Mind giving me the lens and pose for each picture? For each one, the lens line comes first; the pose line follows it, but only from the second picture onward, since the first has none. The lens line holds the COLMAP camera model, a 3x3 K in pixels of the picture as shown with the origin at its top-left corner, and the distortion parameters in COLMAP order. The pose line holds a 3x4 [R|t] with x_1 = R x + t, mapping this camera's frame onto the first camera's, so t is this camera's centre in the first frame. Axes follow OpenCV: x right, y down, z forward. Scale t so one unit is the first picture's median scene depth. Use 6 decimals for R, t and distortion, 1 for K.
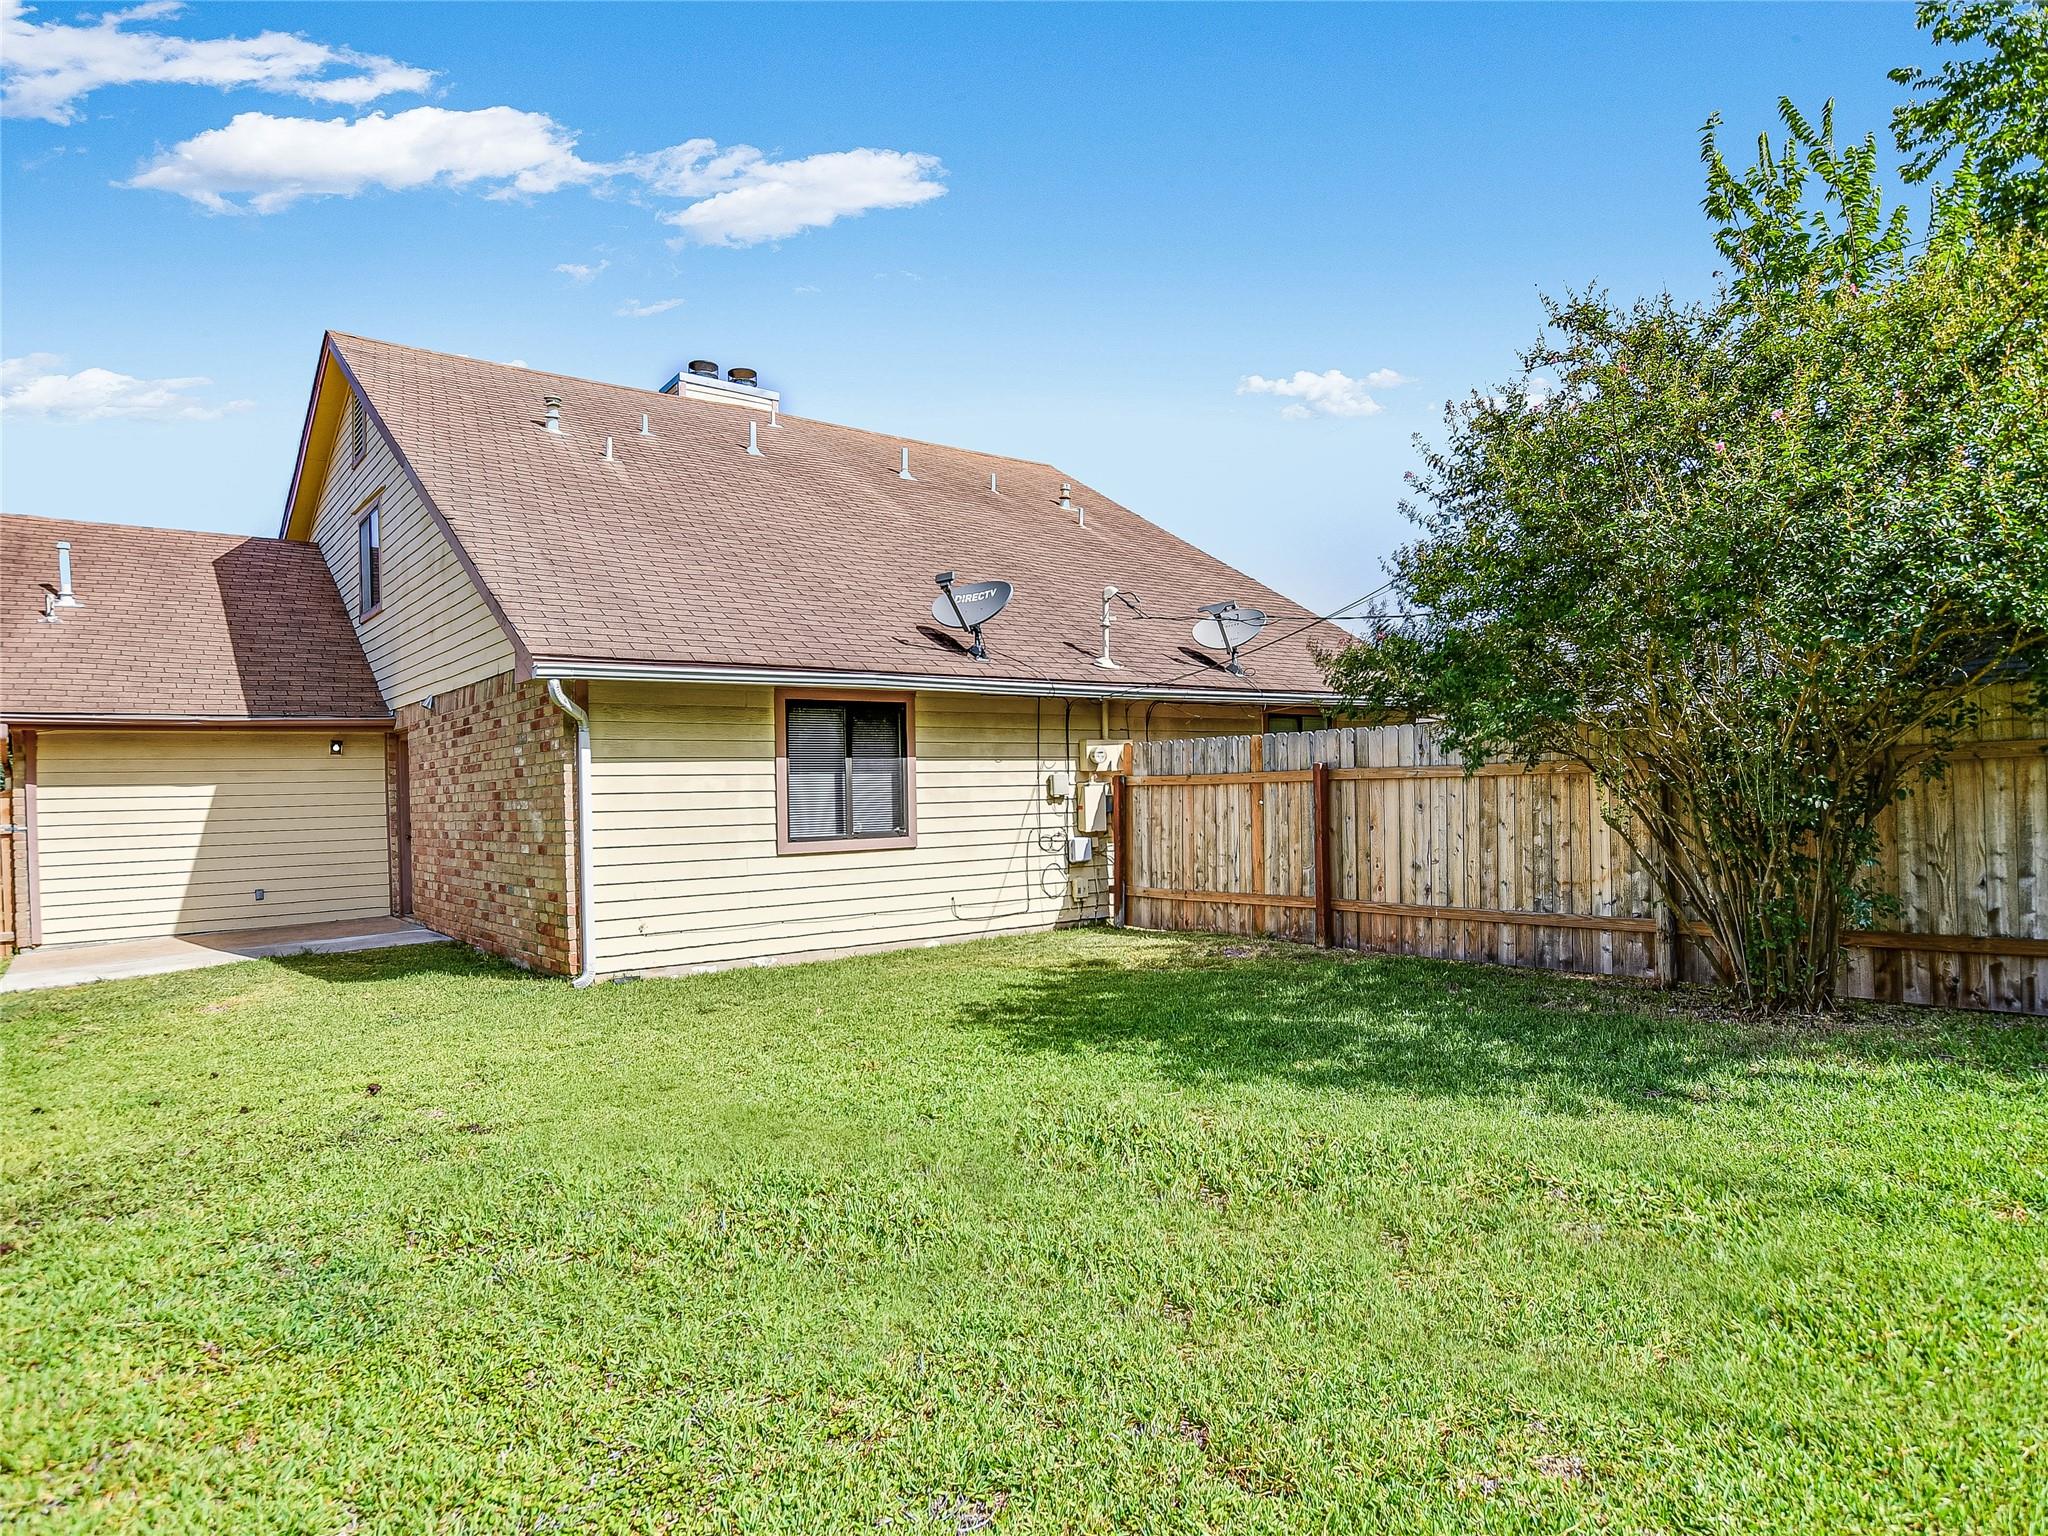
lens RADIAL K [[1198.7, 0, 1025.2], [0, 1198.7, 783.3], [0, 0, 1]] dist [-0.025362, 0.004803]
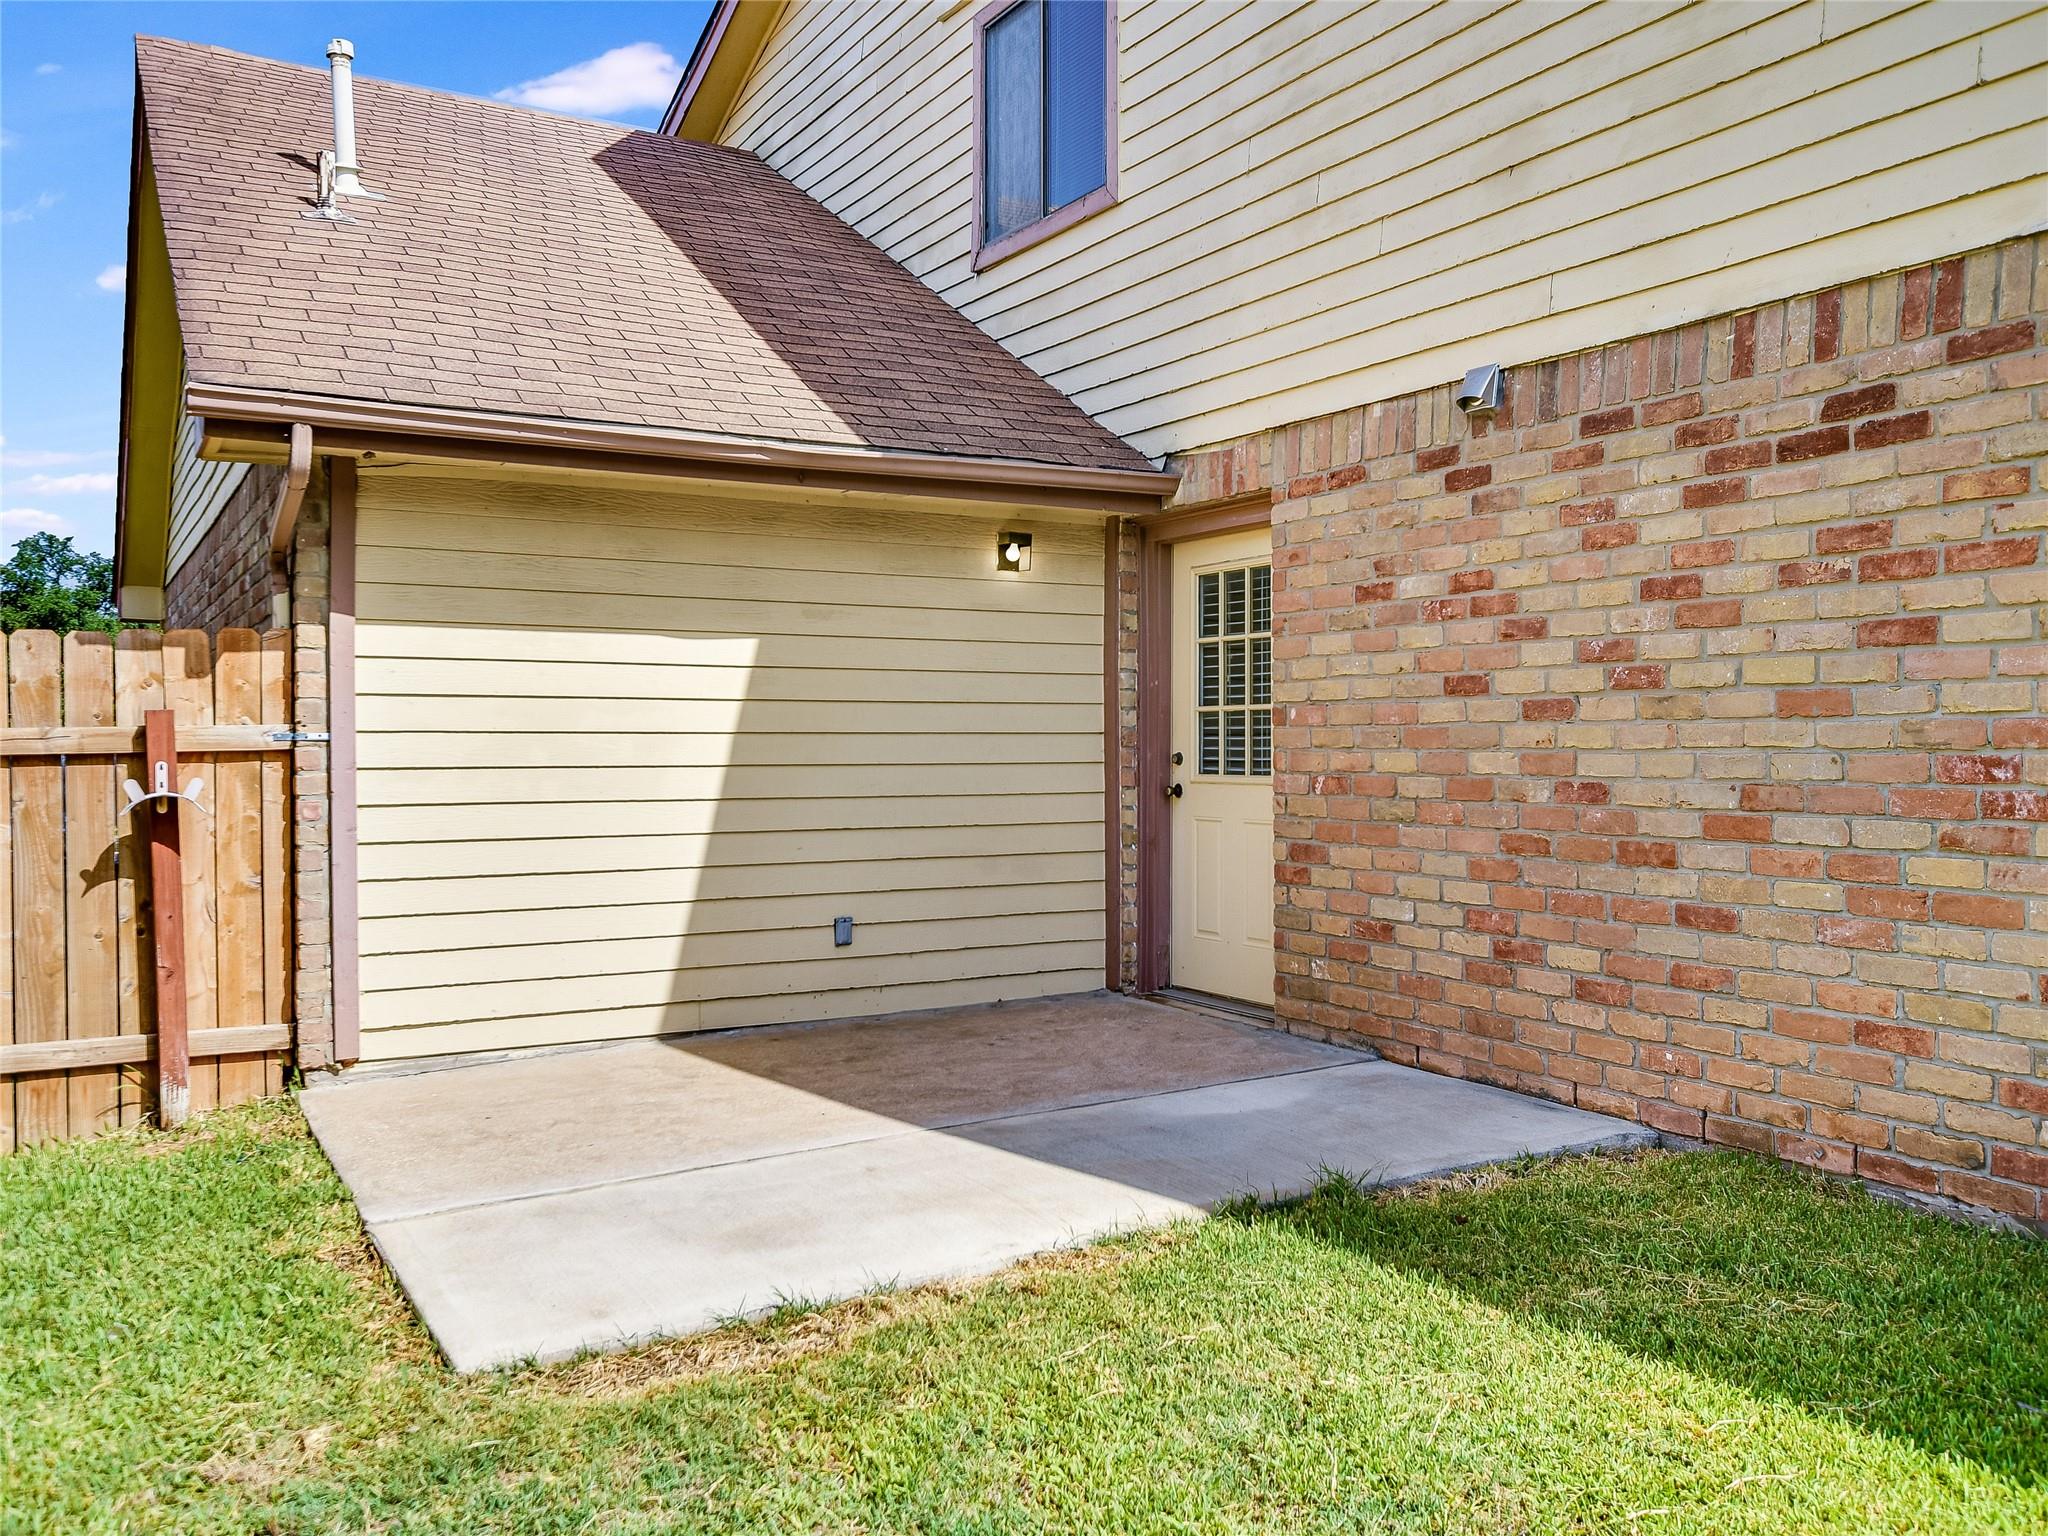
lens RADIAL K [[1673.3, 0, 1021.1], [0, 1673.3, 753.3], [0, 0, 1]] dist [-0.013192, -0.002037]
pose [[0.990202, 0.029944, -0.136391, -0.580096], [-0.027894, 0.999468, 0.016917, 0.029436], [0.136825, -0.012947, 0.990511, 0.537129]]
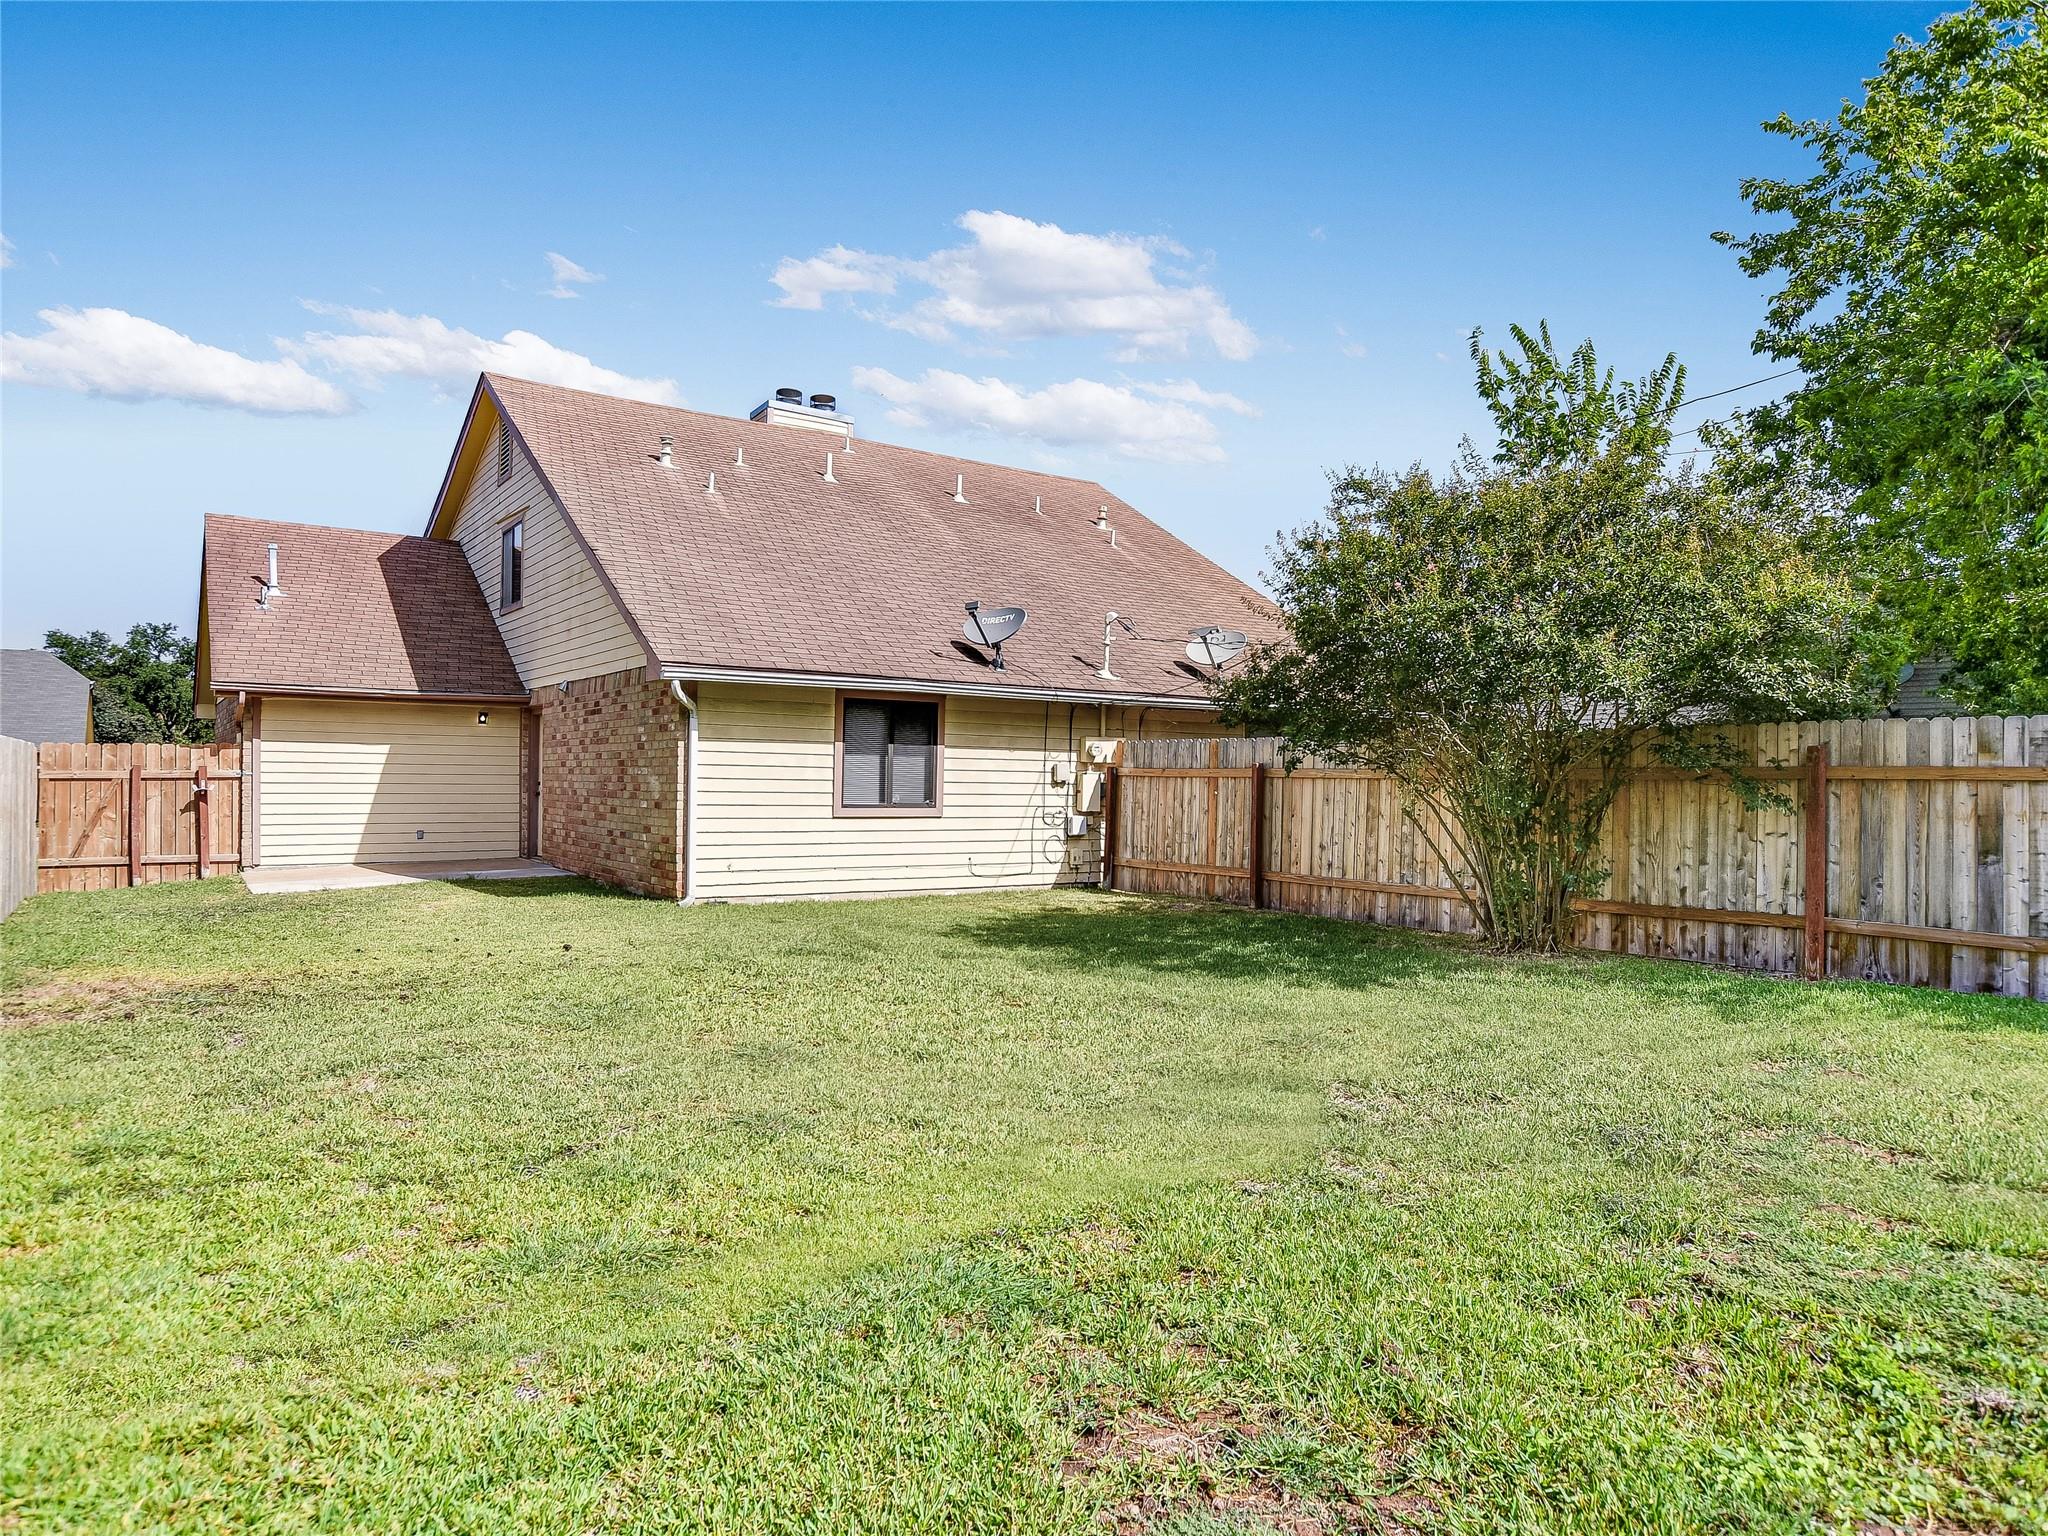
lens RADIAL K [[1301.0, 0, 1020.7], [0, 1301.0, 775.0], [0, 0, 1]] dist [-0.010360, 0.001558]
pose [[0.996644, 0.040766, -0.070978, 0.083276], [-0.040484, 0.999166, 0.005419, -0.001542], [0.071140, -0.002527, 0.997463, -0.347131]]
